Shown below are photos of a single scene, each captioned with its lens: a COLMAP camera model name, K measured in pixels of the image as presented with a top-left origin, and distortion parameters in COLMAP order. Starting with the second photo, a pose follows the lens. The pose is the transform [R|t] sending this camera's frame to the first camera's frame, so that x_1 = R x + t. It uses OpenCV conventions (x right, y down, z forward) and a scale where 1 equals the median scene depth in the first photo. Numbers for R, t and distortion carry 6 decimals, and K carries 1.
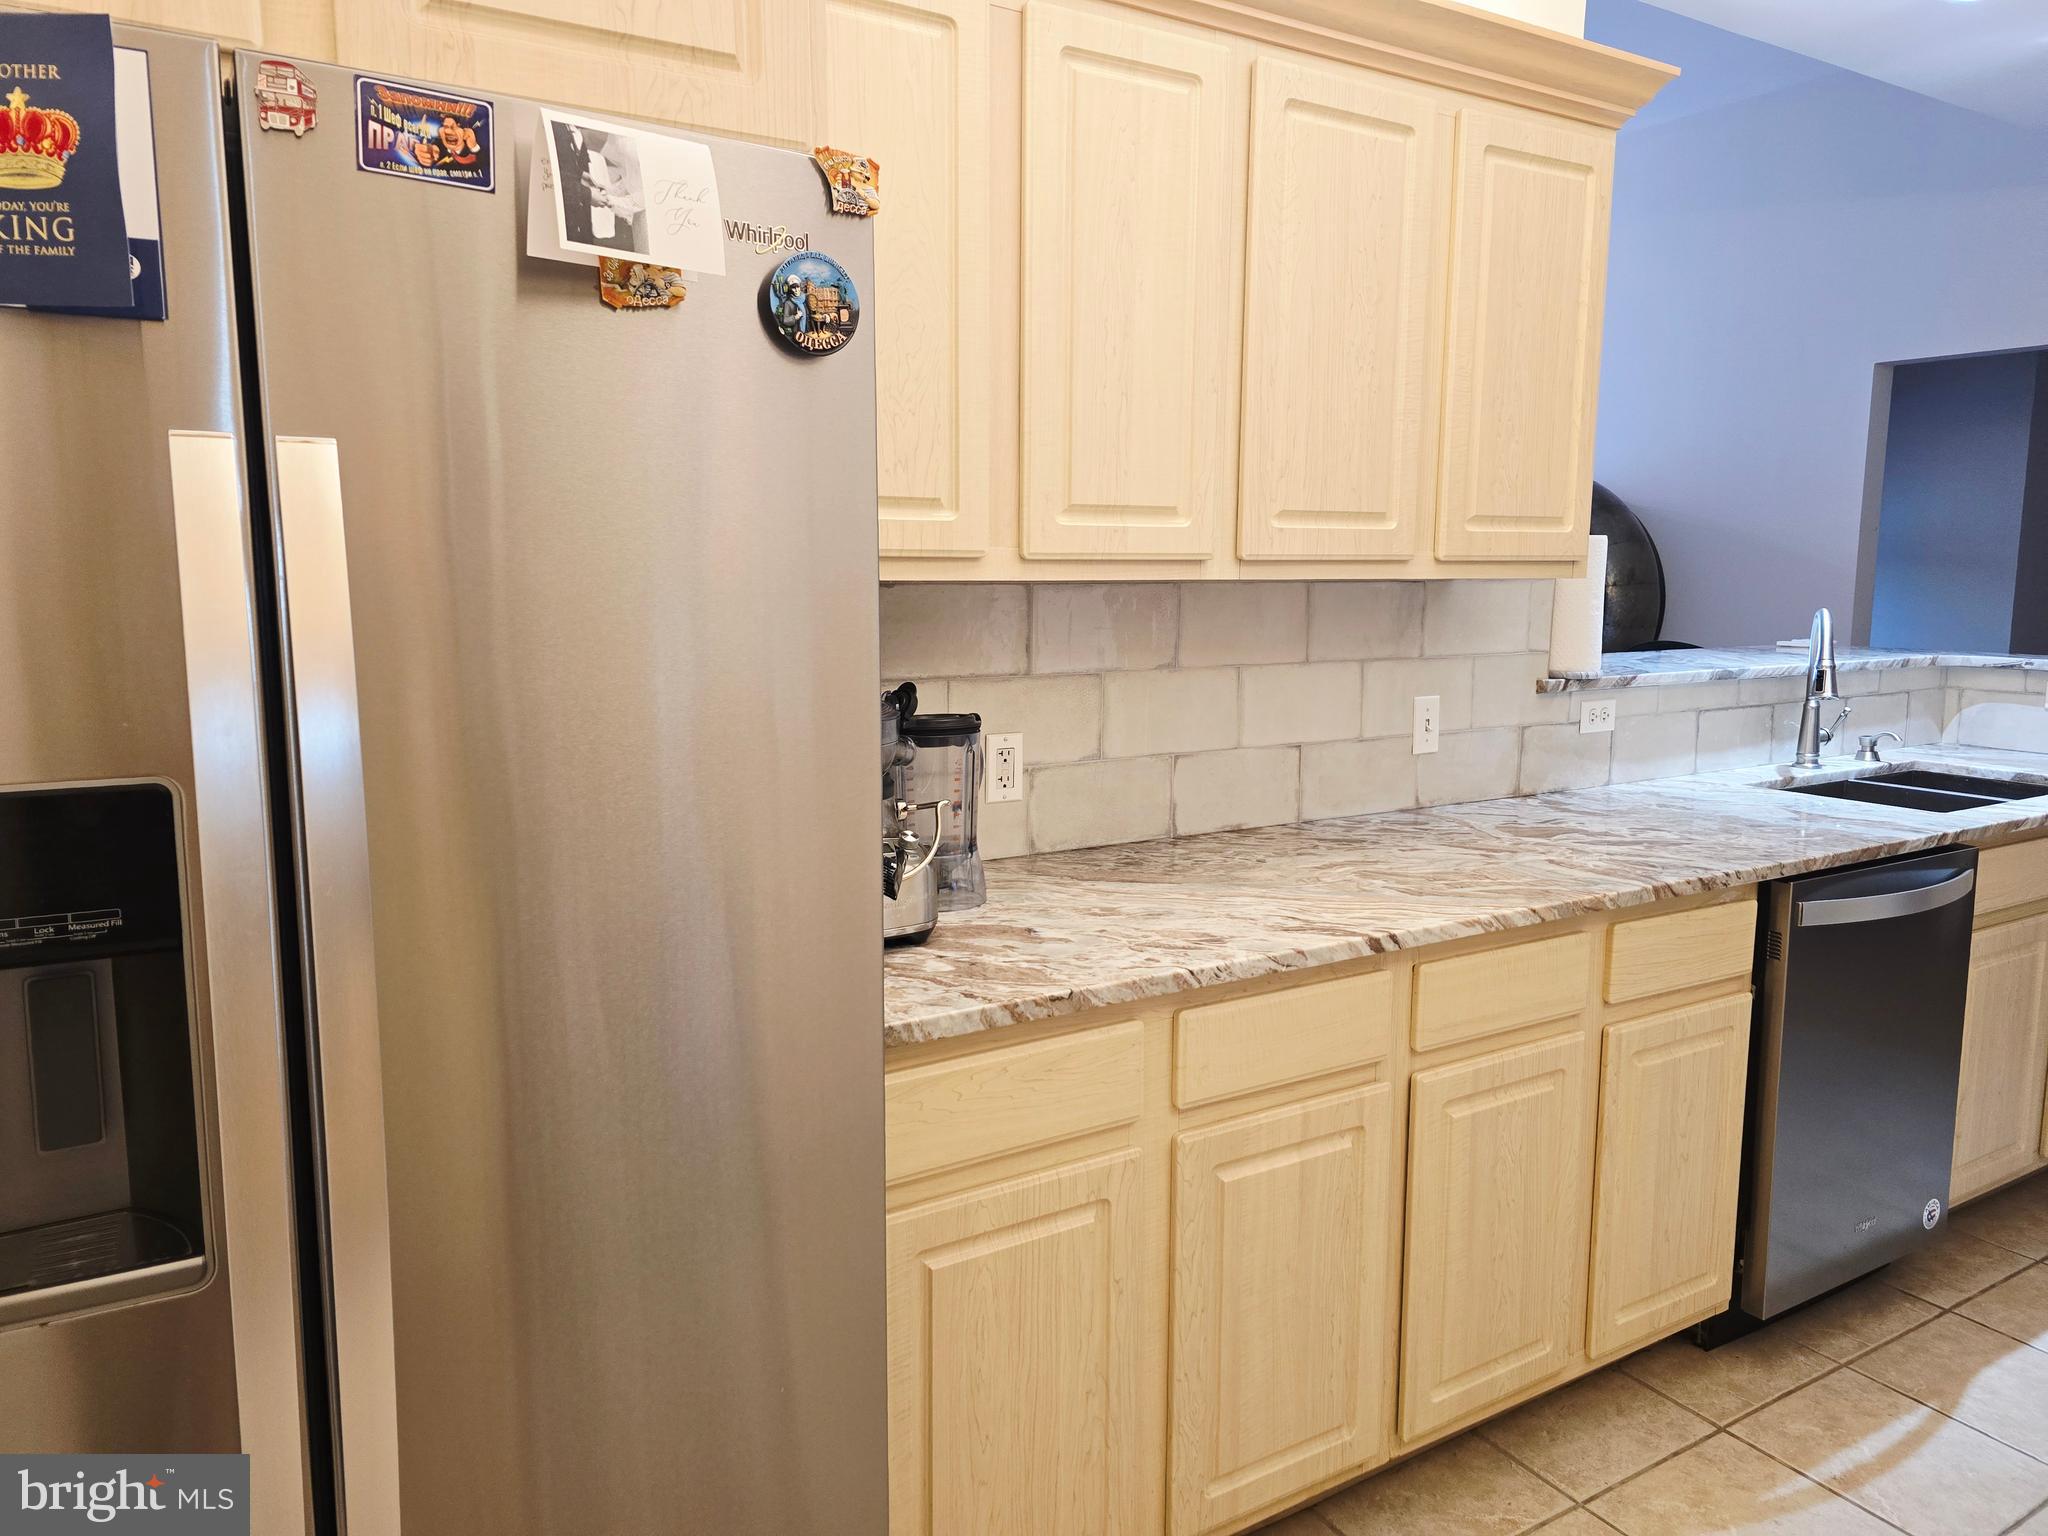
lens RADIAL K [[1381.3, 0, 996.8], [0, 1381.3, 752.0], [0, 0, 1]] dist [0.070699, -0.089619]
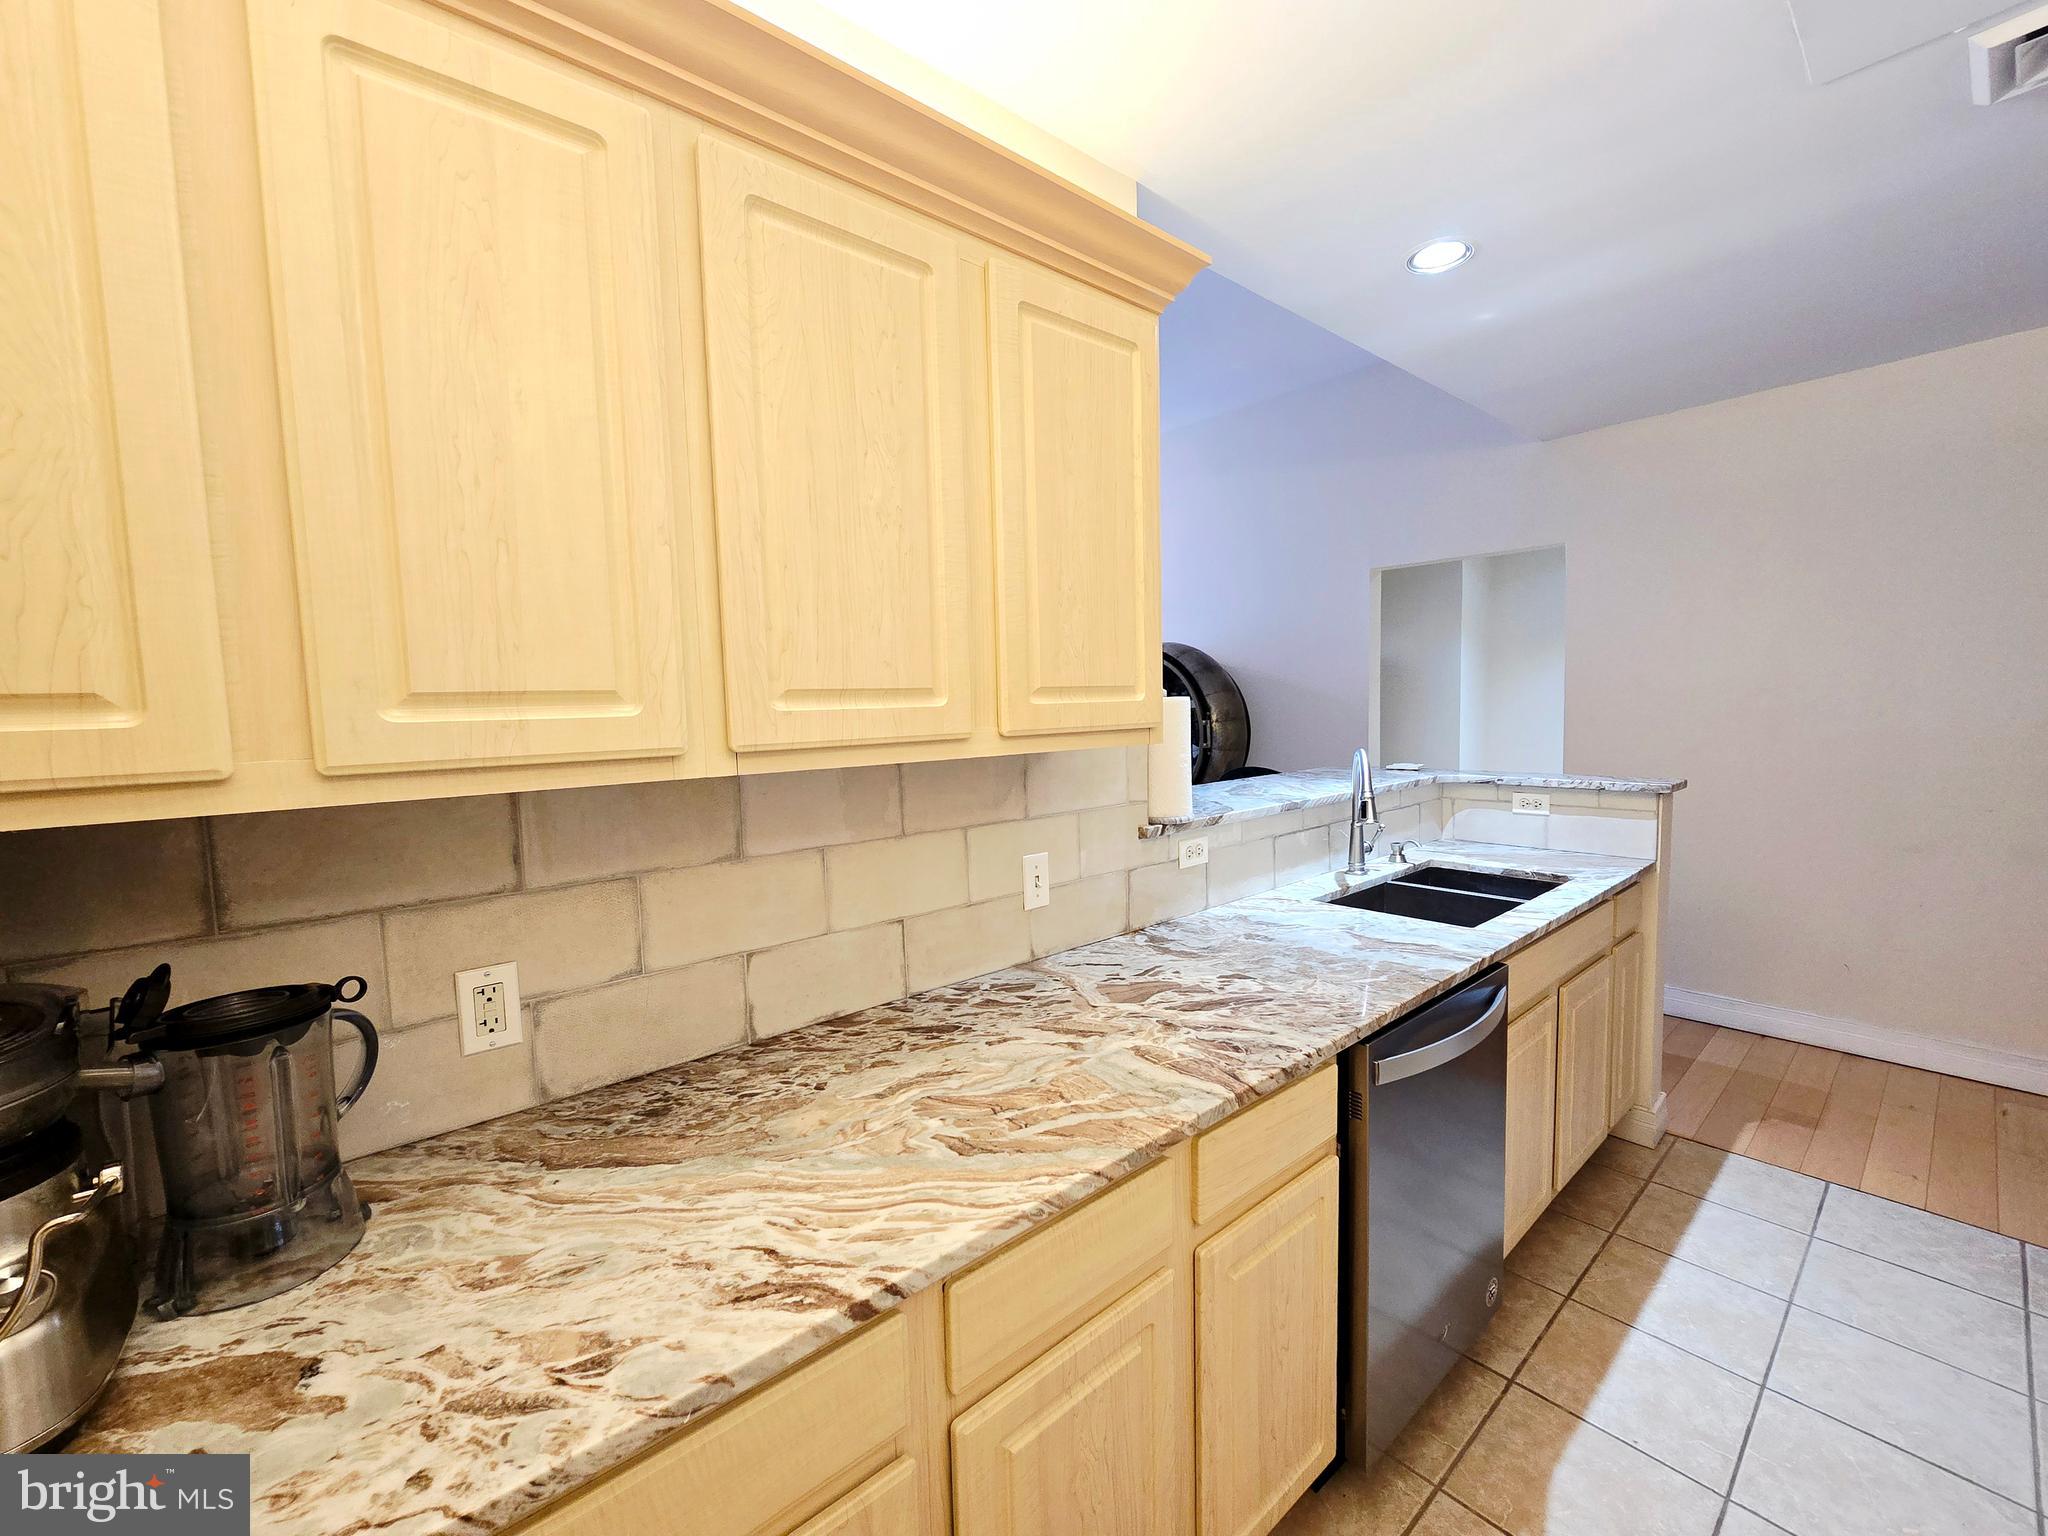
lens RADIAL K [[841.6, 0, 1032.4], [0, 841.6, 772.5], [0, 0, 1]] dist [-0.006766, 0.000263]
pose [[0.982739, -0.043685, 0.179768, 0.224388], [0.053134, 0.997429, -0.048086, -0.081682], [-0.177205, 0.056807, 0.982533, 0.425079]]
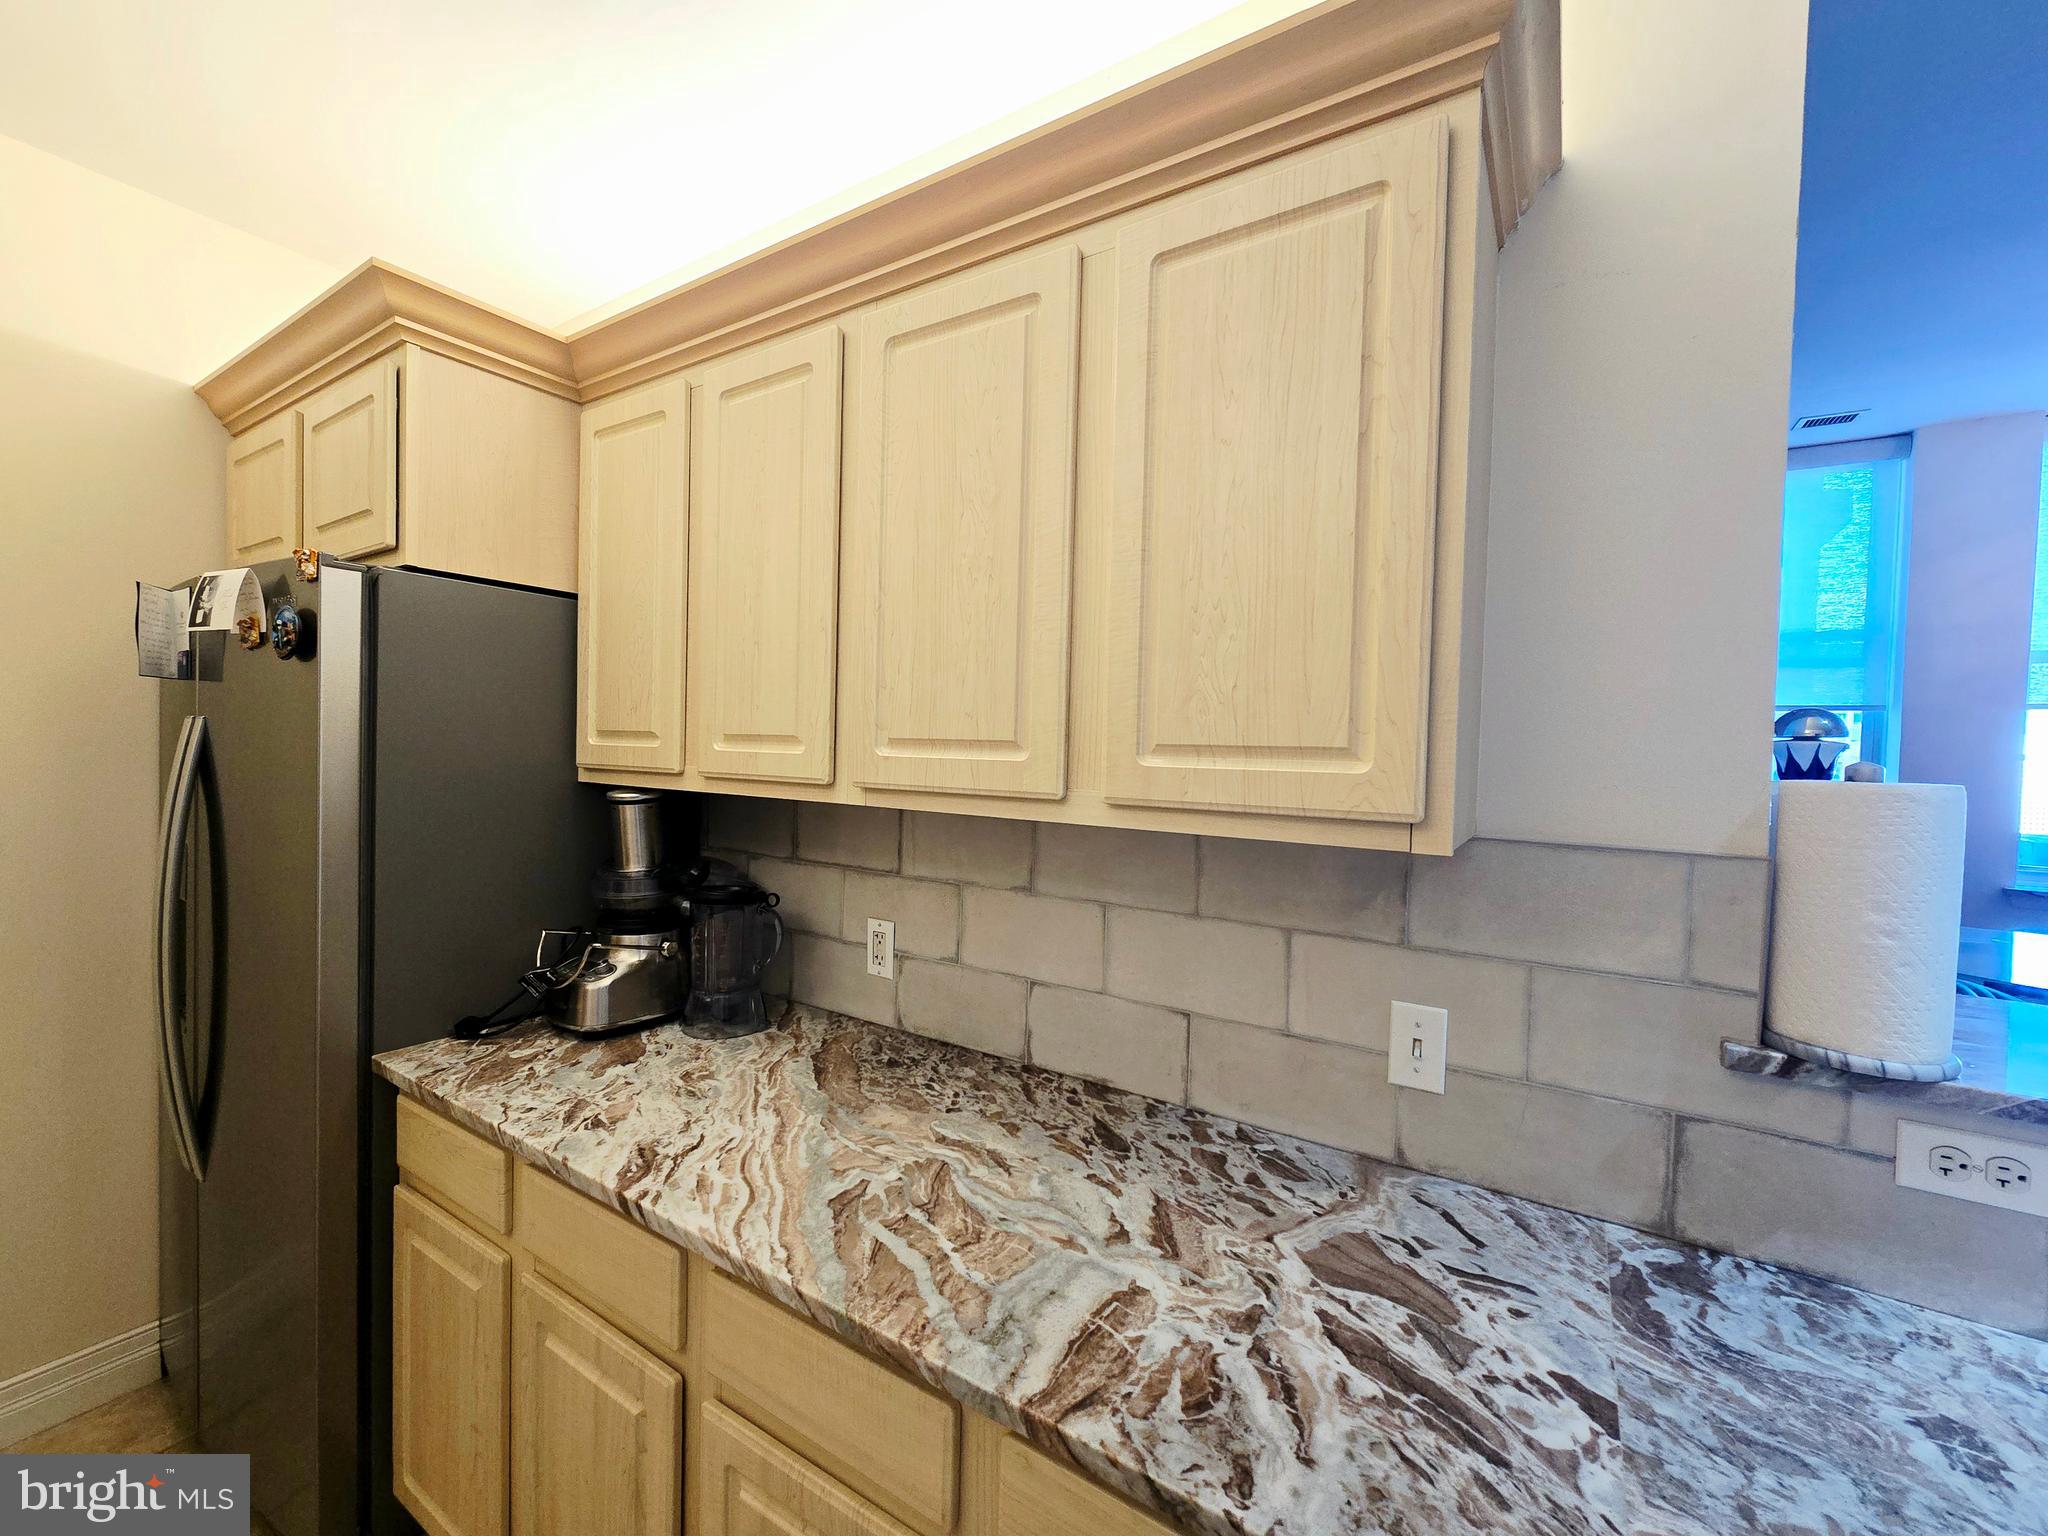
lens RADIAL K [[832.4, 0, 1028.5], [0, 832.4, 770.7], [0, 0, 1]] dist [-0.003450, 0.000047]
pose [[0.447948, 0.030478, -0.893540, 0.670966], [-0.147581, 0.988230, -0.040277, -0.124804], [0.881795, 0.149912, 0.447173, 0.725311]]
